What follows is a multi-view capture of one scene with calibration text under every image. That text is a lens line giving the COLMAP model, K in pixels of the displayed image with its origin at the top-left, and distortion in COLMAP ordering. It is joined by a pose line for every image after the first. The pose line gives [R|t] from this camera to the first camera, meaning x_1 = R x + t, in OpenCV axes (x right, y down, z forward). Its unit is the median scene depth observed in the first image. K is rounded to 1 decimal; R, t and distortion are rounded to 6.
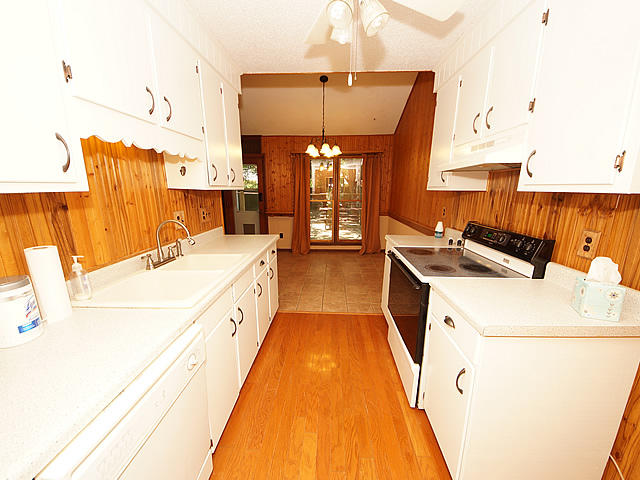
lens RADIAL K [[257.0, 0, 320.7], [0, 257.0, 249.3], [0, 0, 1]] dist [0.043530, -0.025033]
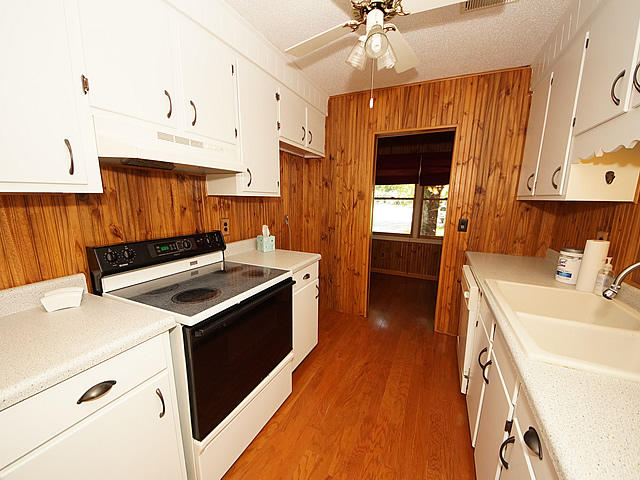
lens RADIAL K [[257.0, 0, 320.7], [0, 257.0, 249.3], [0, 0, 1]] dist [0.043530, -0.025033]
pose [[-0.926876, -0.094099, 0.363381, -0.113607], [0.063135, 0.915196, 0.398033, -0.382412], [-0.370019, 0.391869, -0.842333, 1.672590]]
